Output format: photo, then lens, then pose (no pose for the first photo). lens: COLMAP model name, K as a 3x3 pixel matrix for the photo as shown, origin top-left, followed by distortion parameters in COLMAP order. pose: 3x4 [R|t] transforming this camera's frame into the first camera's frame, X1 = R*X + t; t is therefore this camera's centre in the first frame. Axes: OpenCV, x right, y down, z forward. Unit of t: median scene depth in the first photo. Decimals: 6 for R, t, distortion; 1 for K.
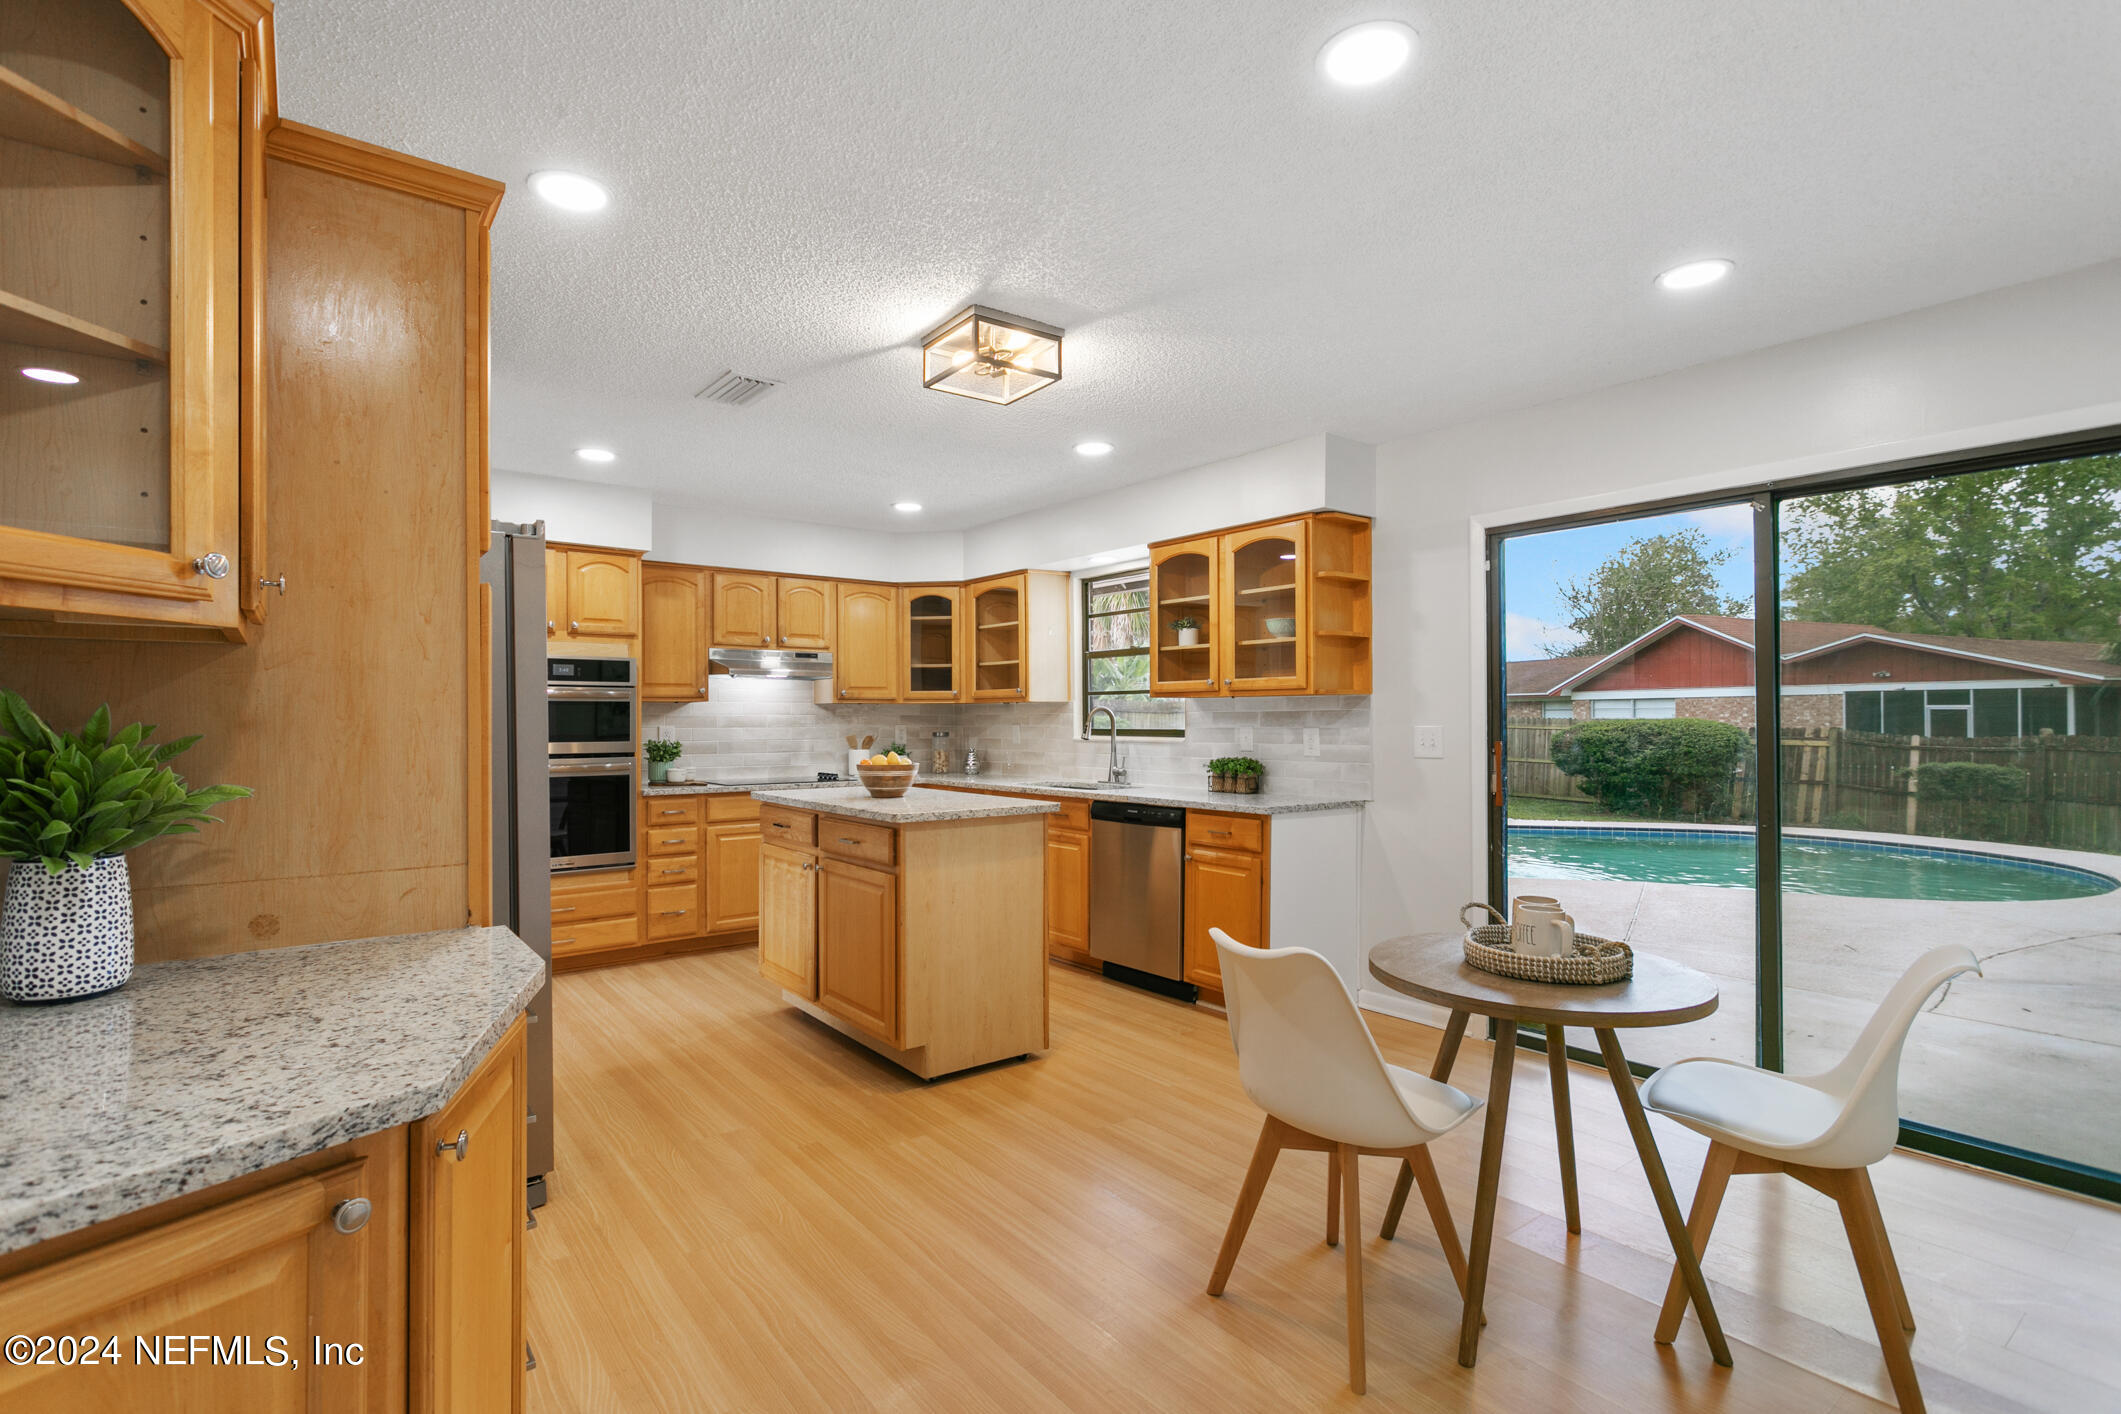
lens RADIAL K [[1032.4, 0, 1110.0], [0, 1032.4, 701.0], [0, 0, 1]] dist [-0.000035, 0.002046]
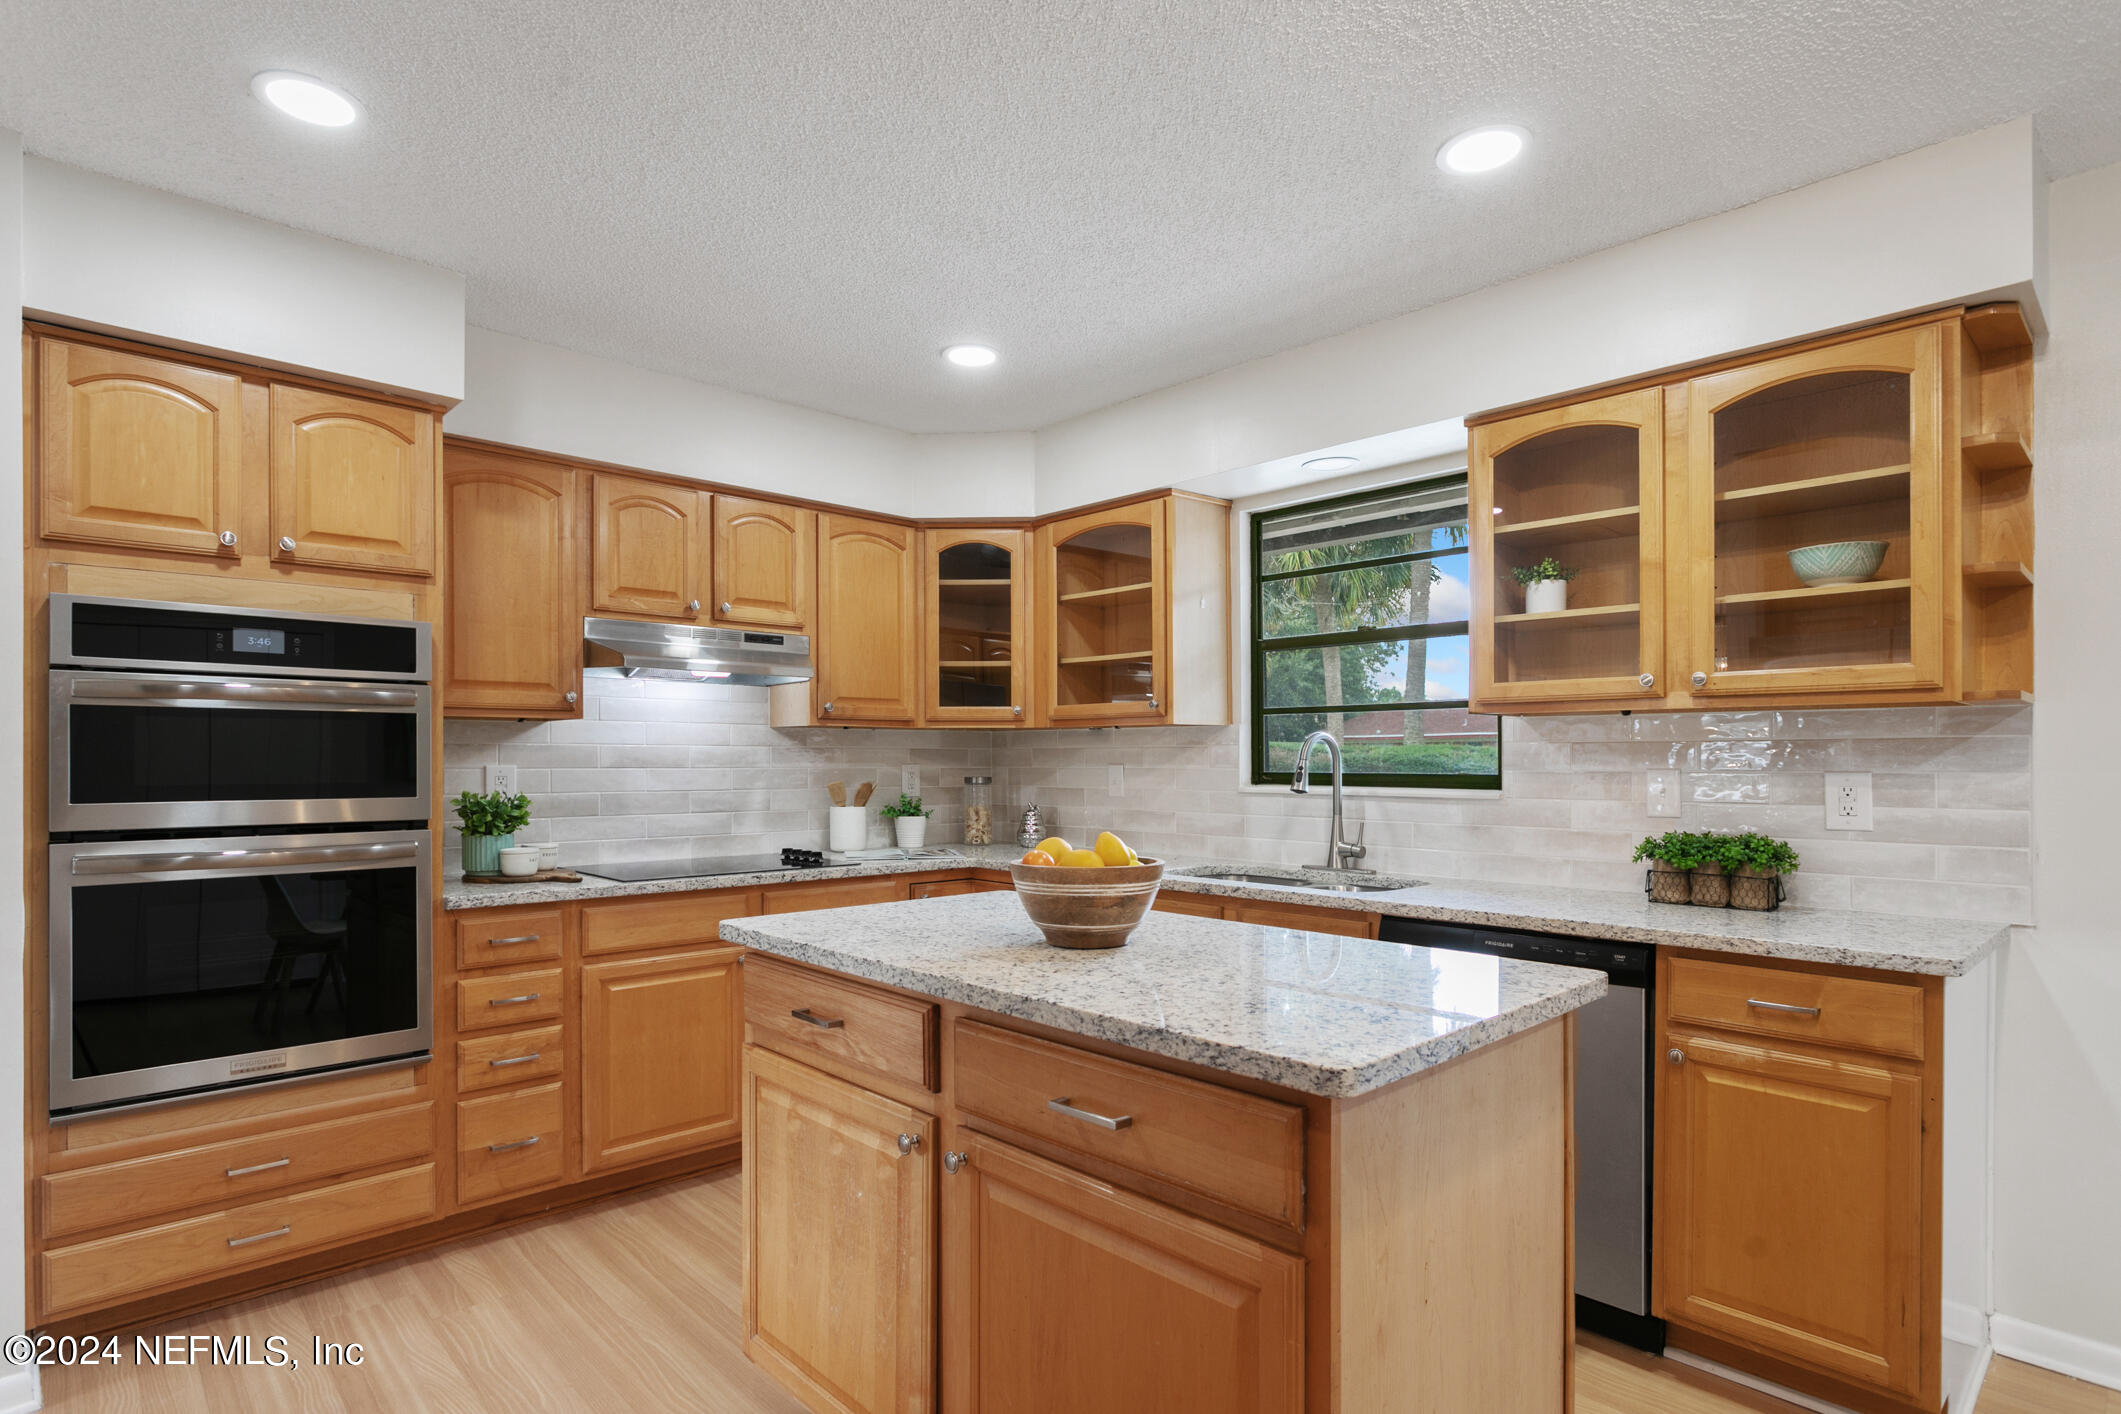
lens RADIAL K [[1085.3, 0, 1104.6], [0, 1085.3, 752.9], [0, 0, 1]] dist [-0.009282, 0.001027]
pose [[0.995806, 0.004248, 0.091391, -0.181130], [-0.005342, 0.999917, 0.011722, 0.010246], [-0.091334, -0.012161, 0.995746, 0.442095]]
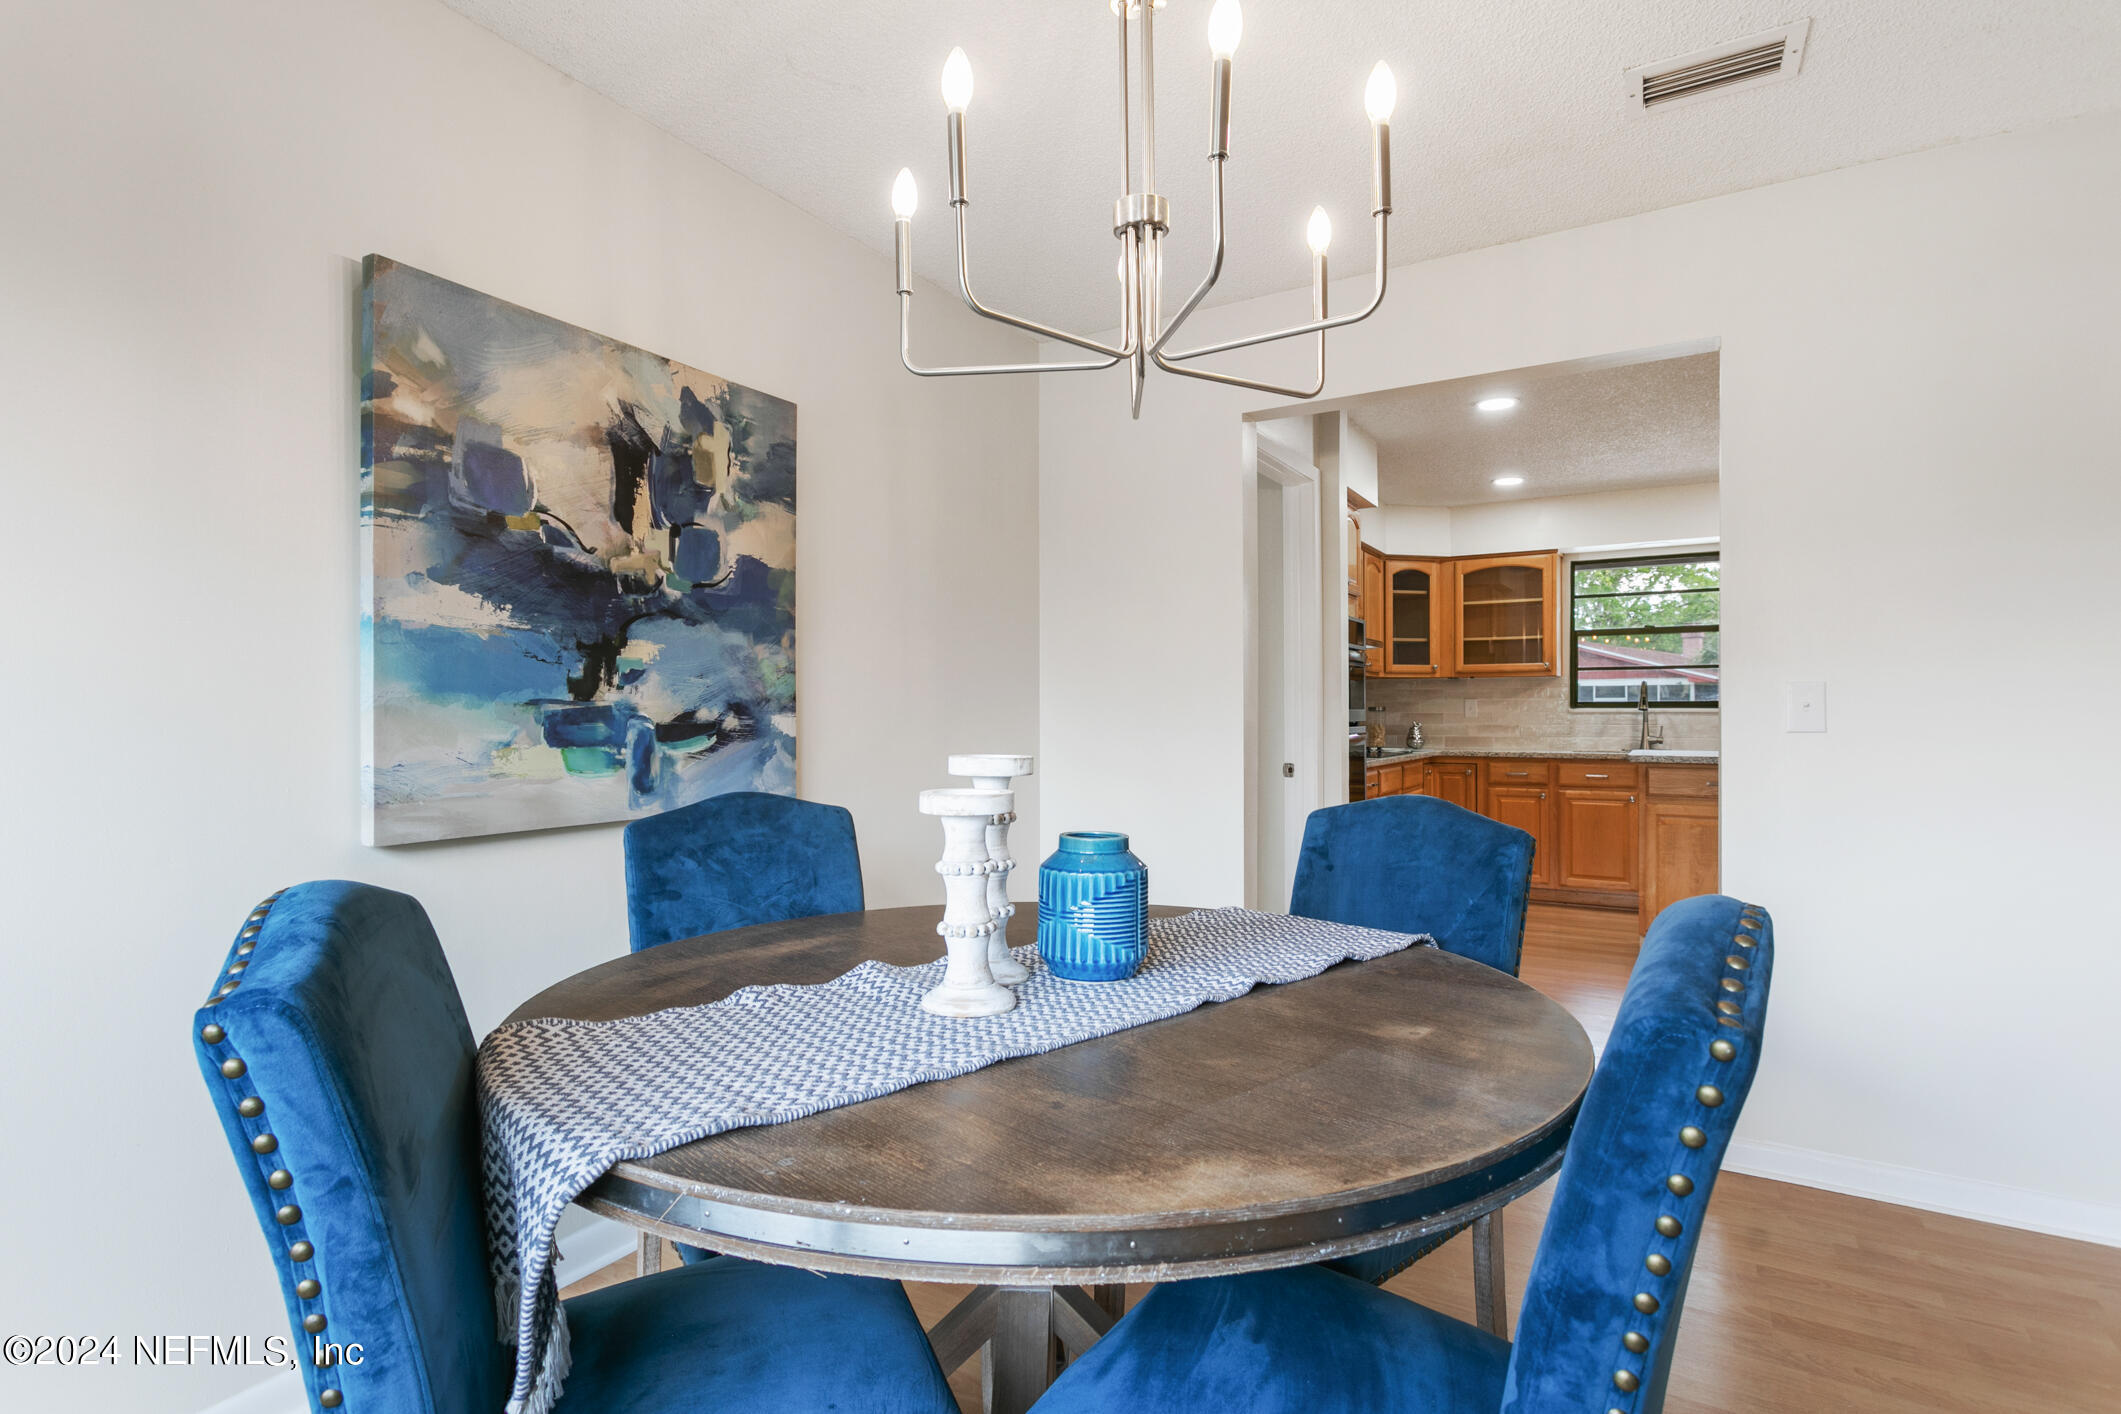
lens RADIAL K [[1032.4, 0, 1054.1], [0, 1032.4, 713.8], [0, 0, 1]] dist [-0.000035, 0.002046]
pose [[0.939498, 0.001512, 0.342552, -0.983804], [-0.007409, 0.999846, 0.015906, 0.028646], [-0.342475, -0.017482, 0.939364, 0.199394]]
